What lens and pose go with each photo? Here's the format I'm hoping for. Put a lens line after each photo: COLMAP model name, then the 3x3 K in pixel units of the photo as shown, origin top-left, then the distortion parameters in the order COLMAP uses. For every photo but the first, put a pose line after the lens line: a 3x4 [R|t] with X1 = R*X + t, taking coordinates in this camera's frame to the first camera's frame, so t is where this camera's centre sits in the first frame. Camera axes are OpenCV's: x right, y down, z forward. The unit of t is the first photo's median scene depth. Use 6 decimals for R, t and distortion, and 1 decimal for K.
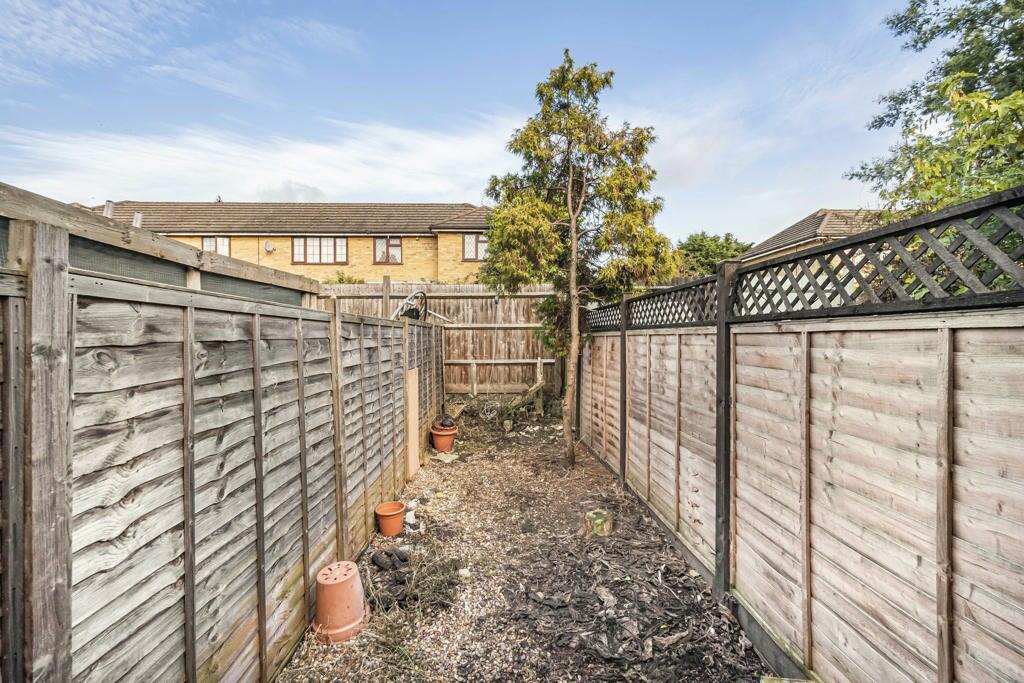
lens RADIAL K [[436.1, 0, 486.3], [0, 436.1, 336.9], [0, 0, 1]] dist [-0.008359, 0.000397]
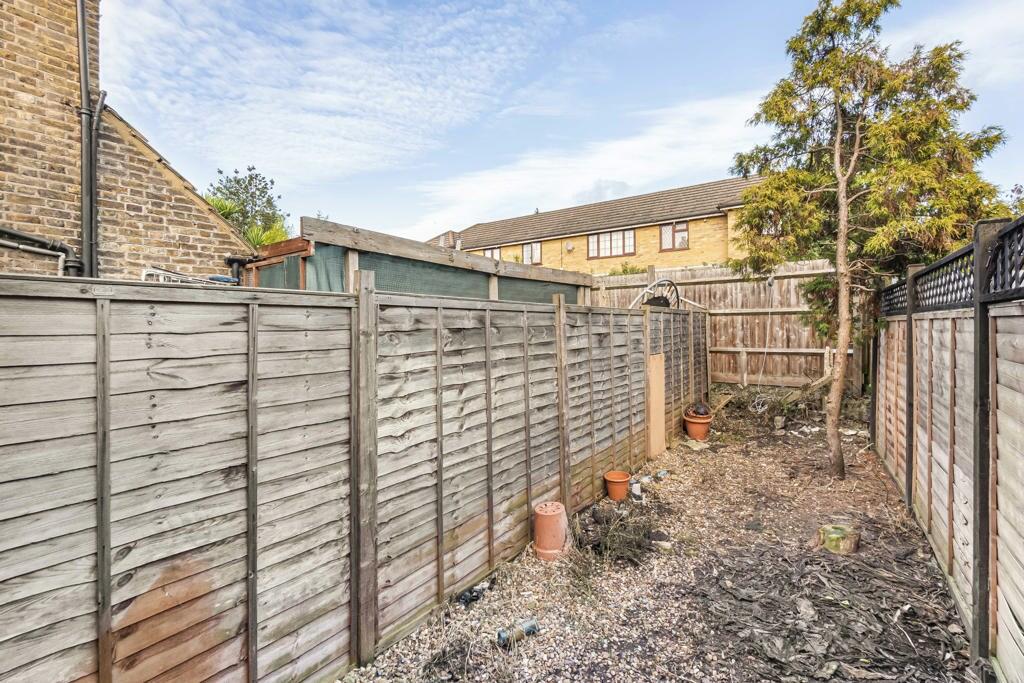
lens RADIAL K [[431.4, 0, 501.6], [0, 431.4, 320.5], [0, 0, 1]] dist [-0.011295, 0.000606]
pose [[0.792034, -0.012482, -0.610350, 0.243888], [0.008080, 0.999918, -0.009964, -0.000720], [0.610424, 0.002960, 0.792069, -0.070738]]
